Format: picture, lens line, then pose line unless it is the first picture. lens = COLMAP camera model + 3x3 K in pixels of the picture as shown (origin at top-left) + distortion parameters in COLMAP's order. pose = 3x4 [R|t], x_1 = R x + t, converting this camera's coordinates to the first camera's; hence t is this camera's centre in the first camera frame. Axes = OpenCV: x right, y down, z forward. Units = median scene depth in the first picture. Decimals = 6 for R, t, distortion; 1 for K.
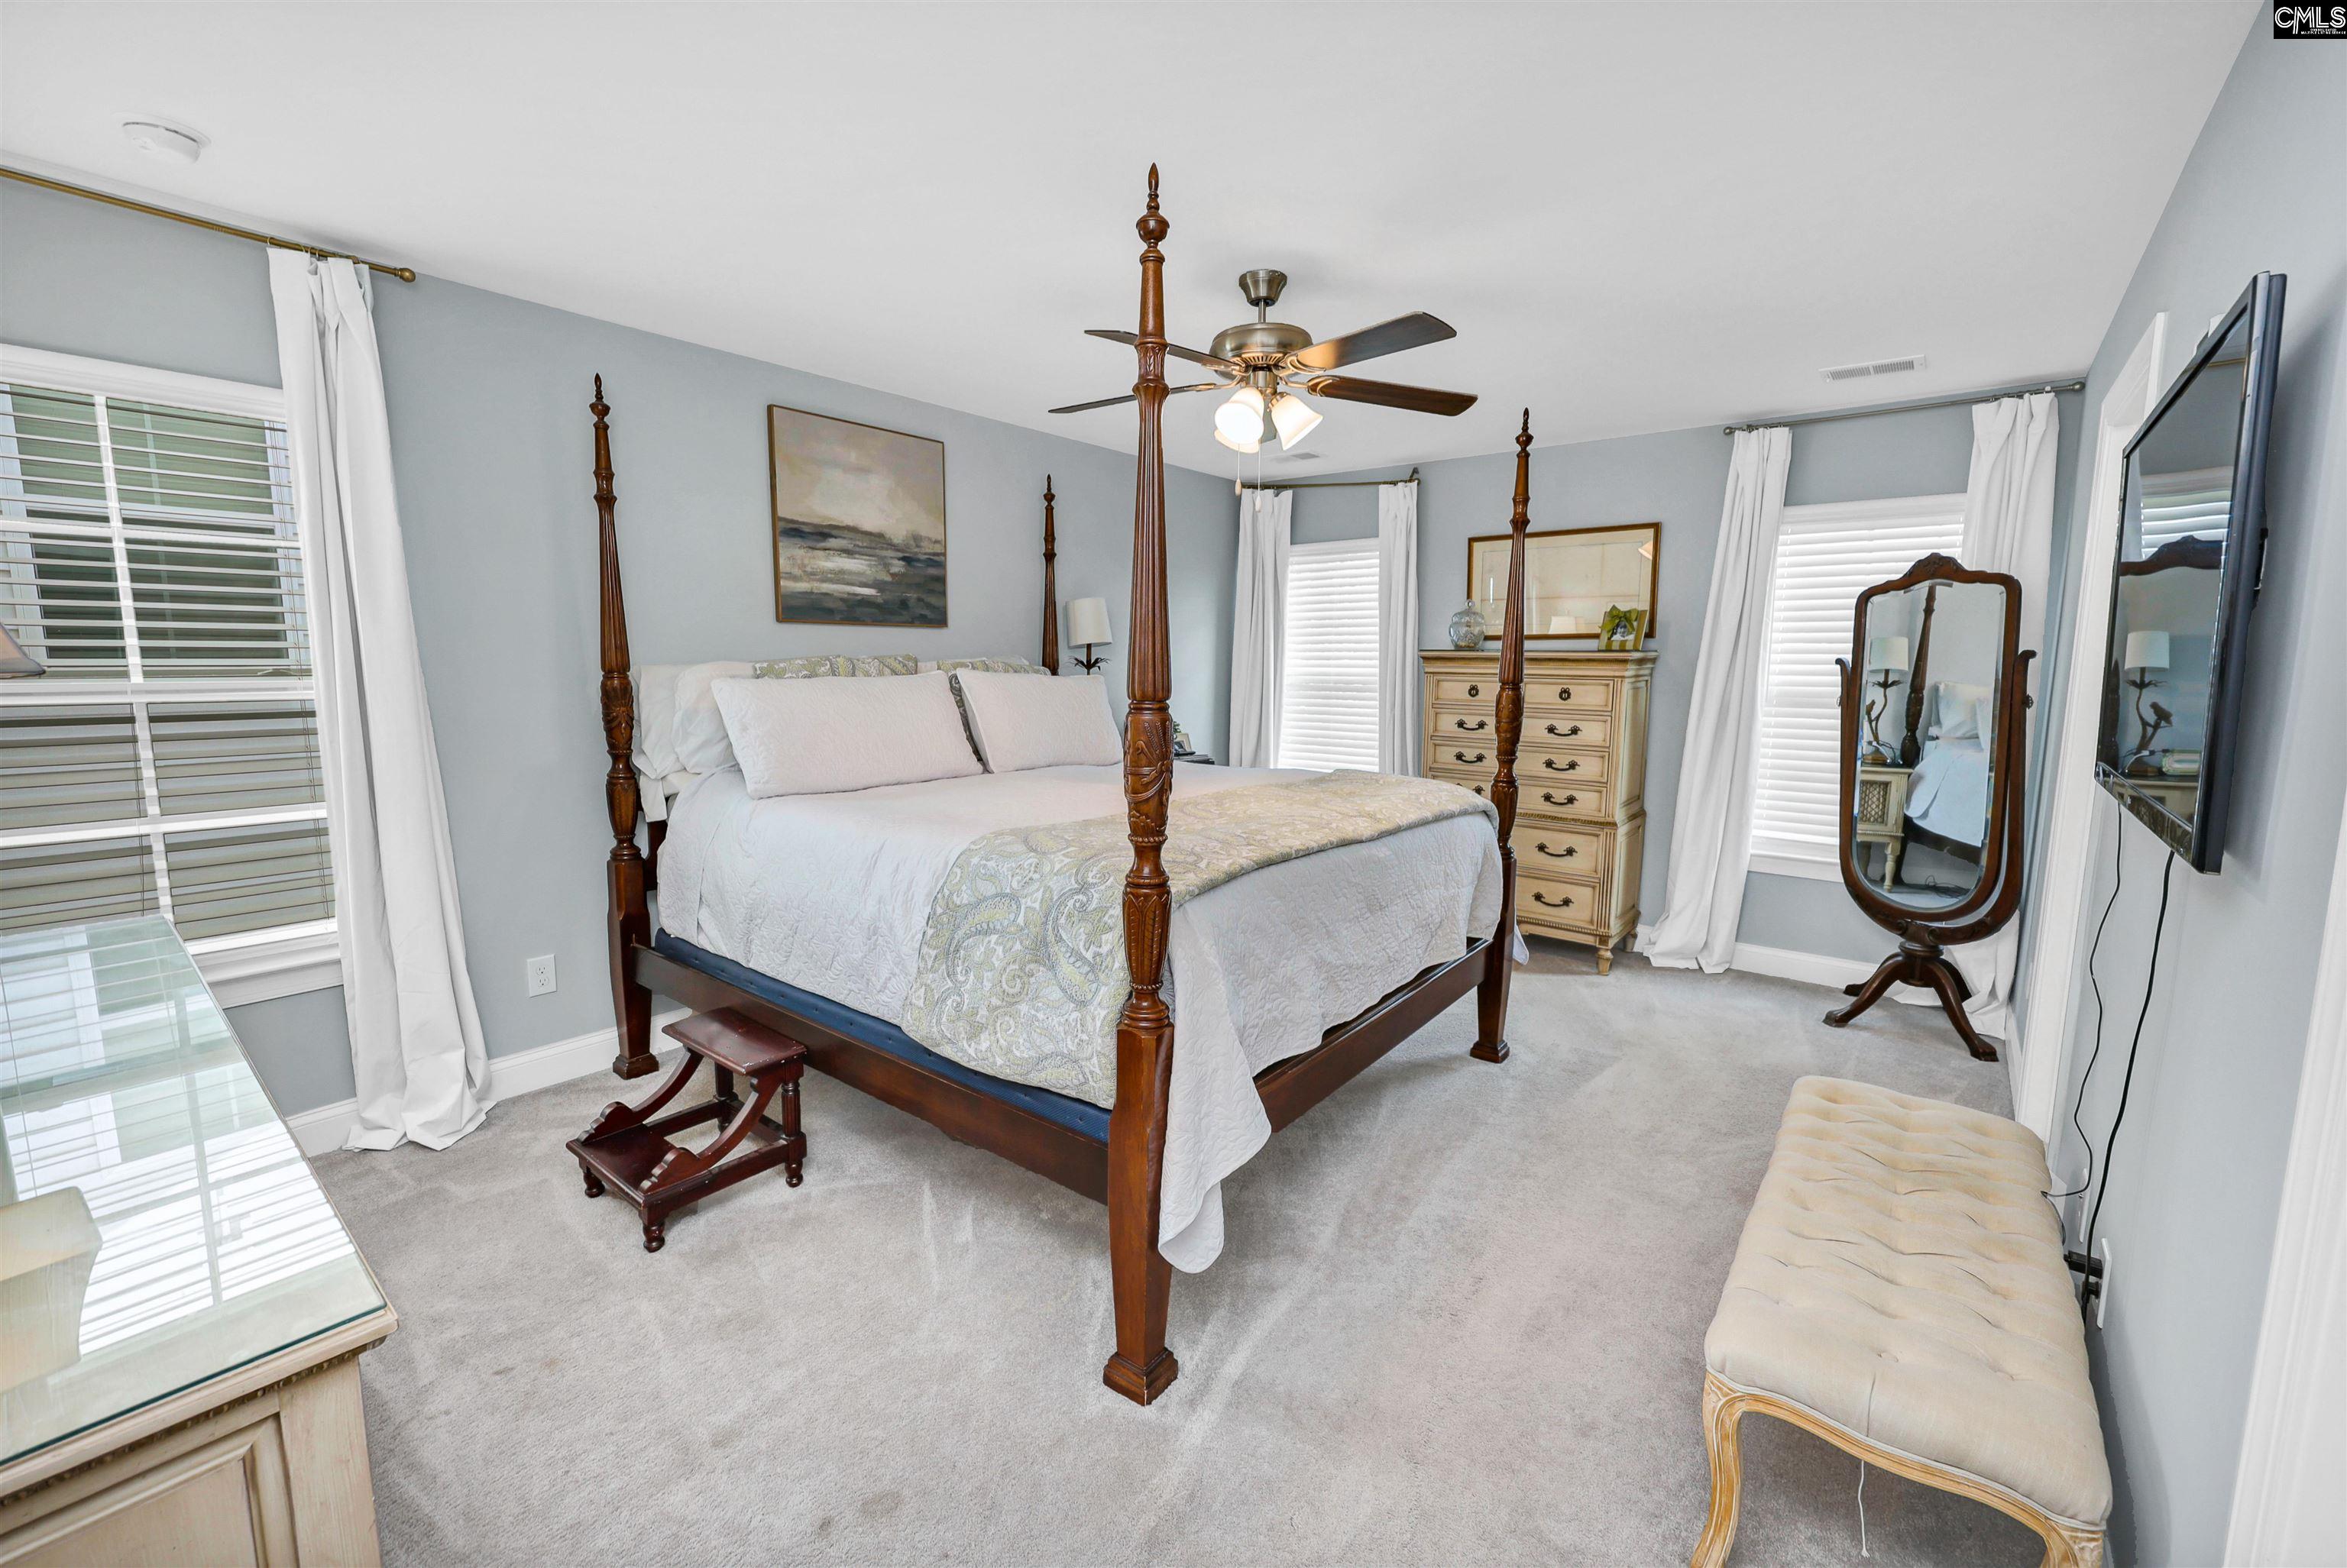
lens RADIAL K [[942.2, 0, 1173.5], [0, 942.2, 779.2], [0, 0, 1]] dist [-0.016045, -0.000051]
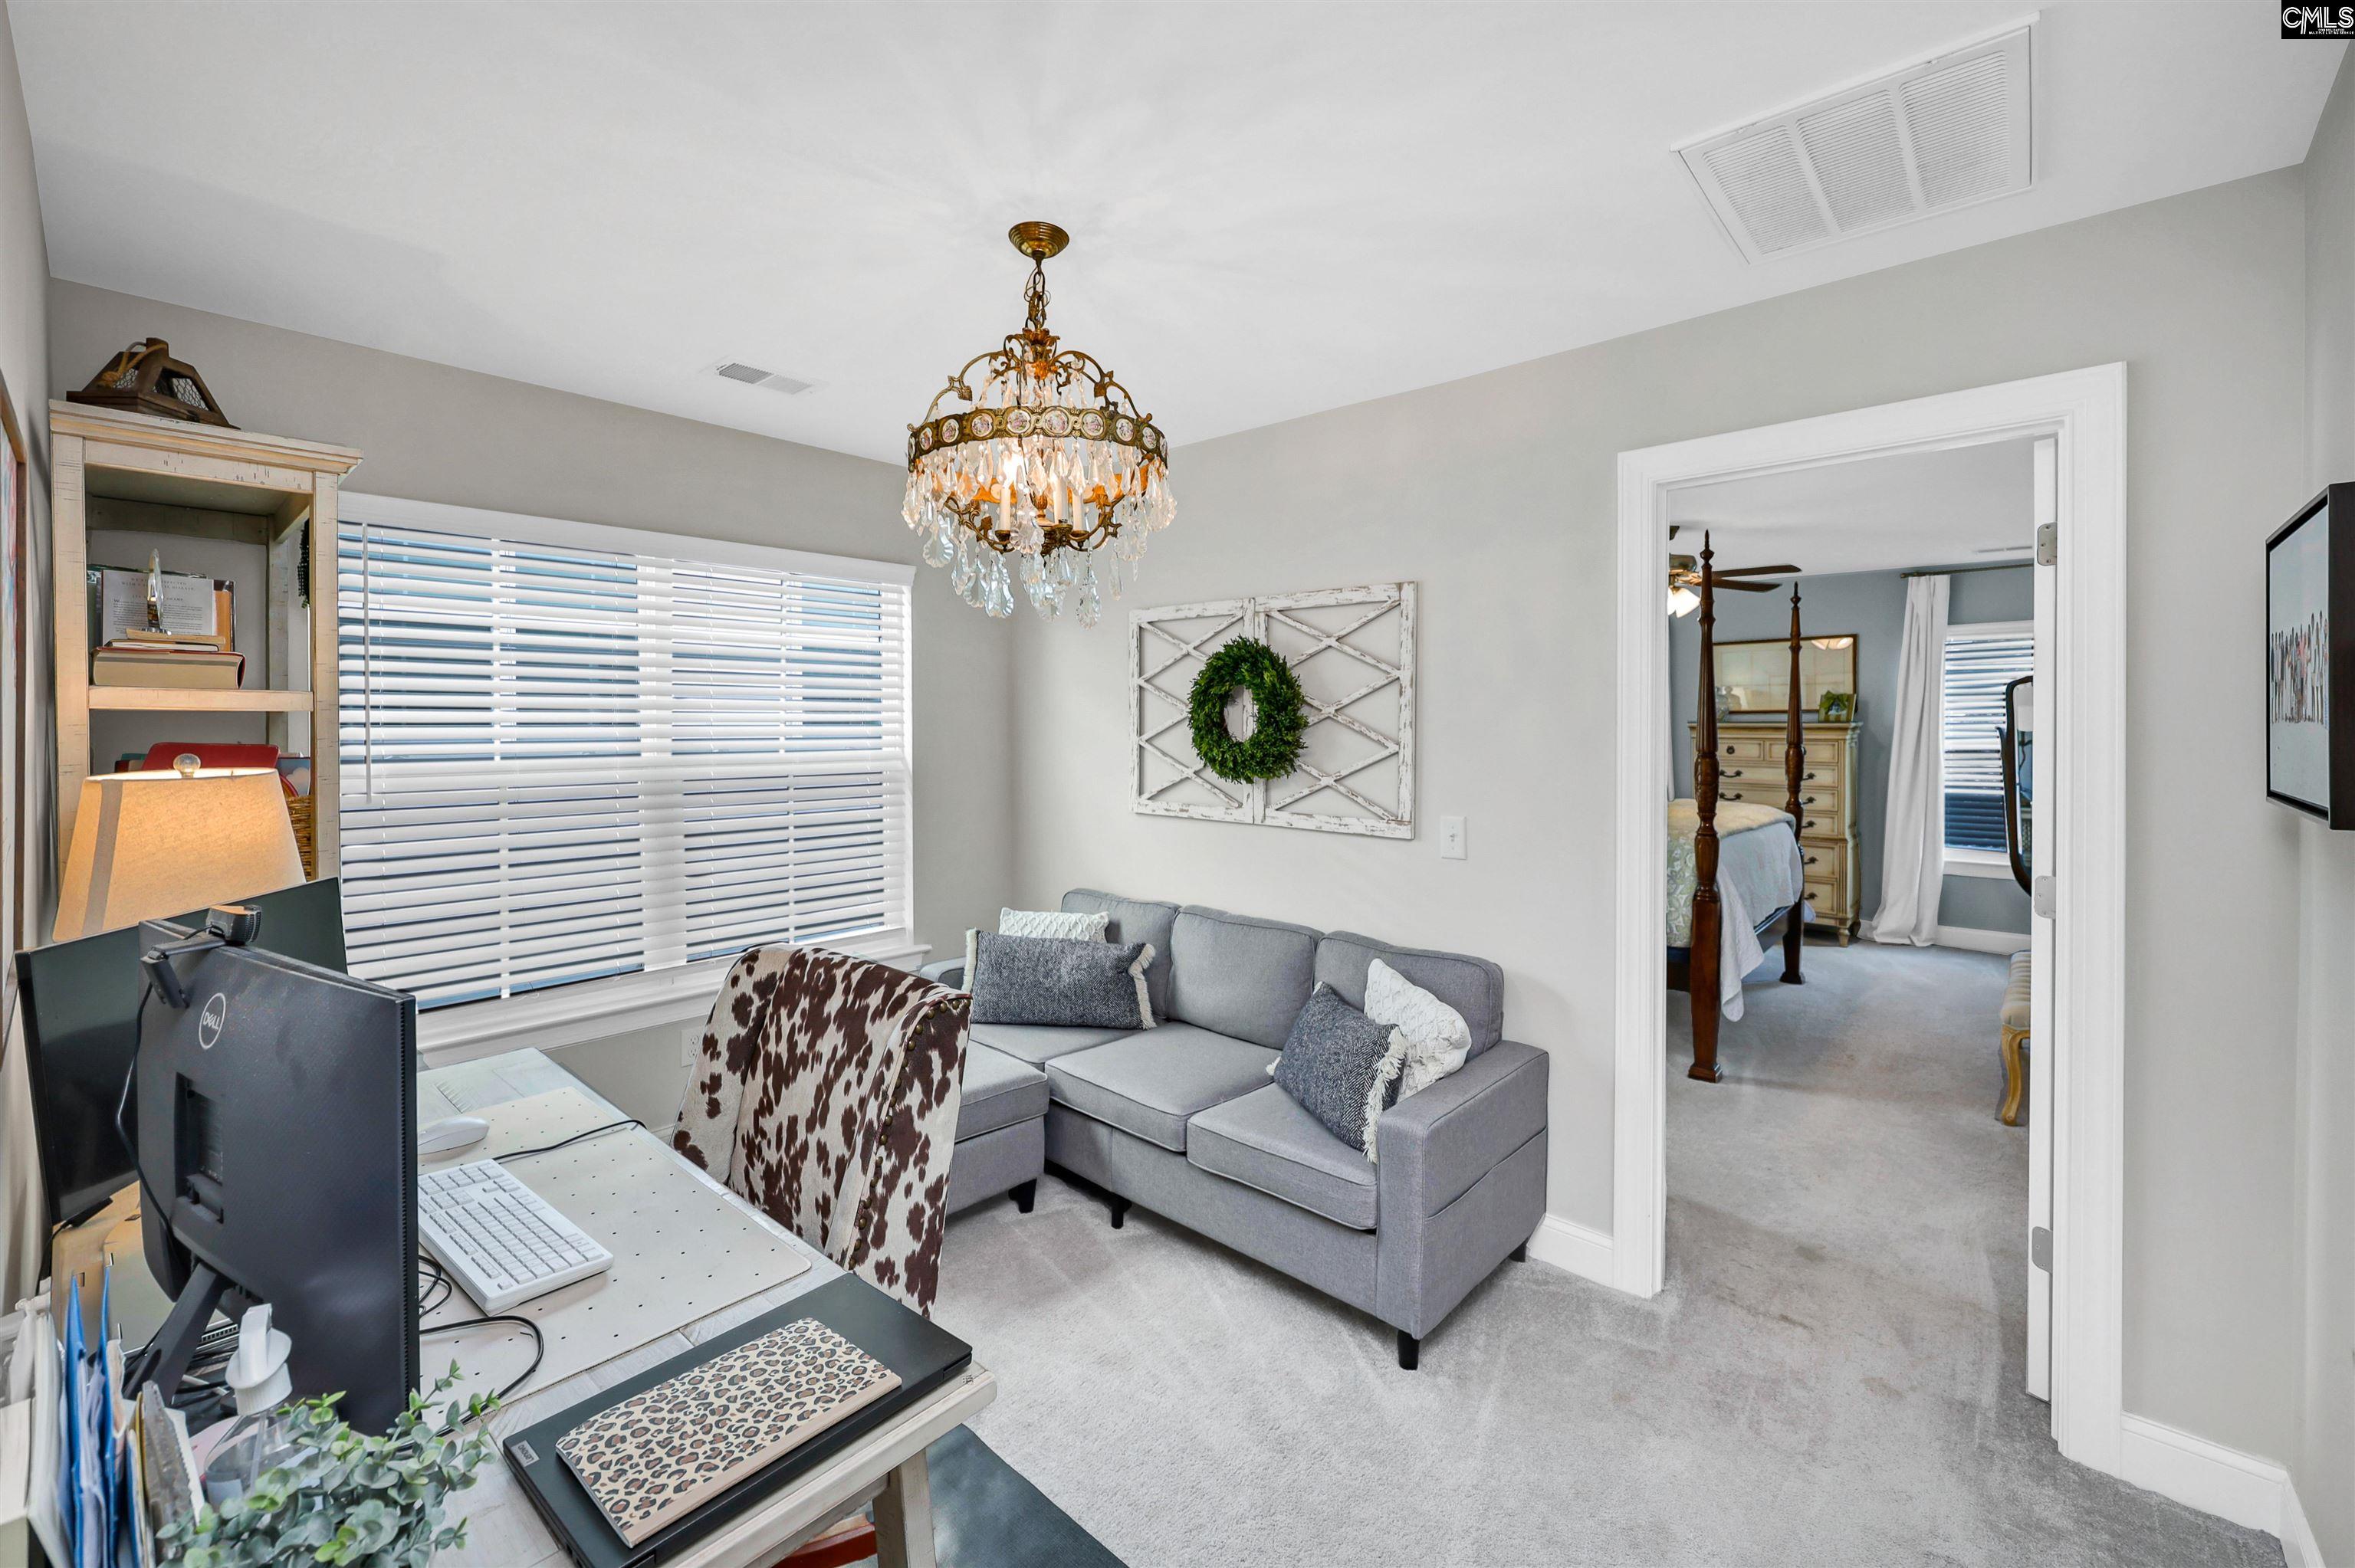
lens RADIAL K [[1028.8, 0, 1154.4], [0, 1028.8, 727.5], [0, 0, 1]] dist [0.003607, -0.000612]
pose [[0.999243, -0.005497, -0.038504, -0.539784], [0.000763, 0.992541, -0.121906, 0.068661], [0.038887, 0.121784, 0.991795, -0.648975]]
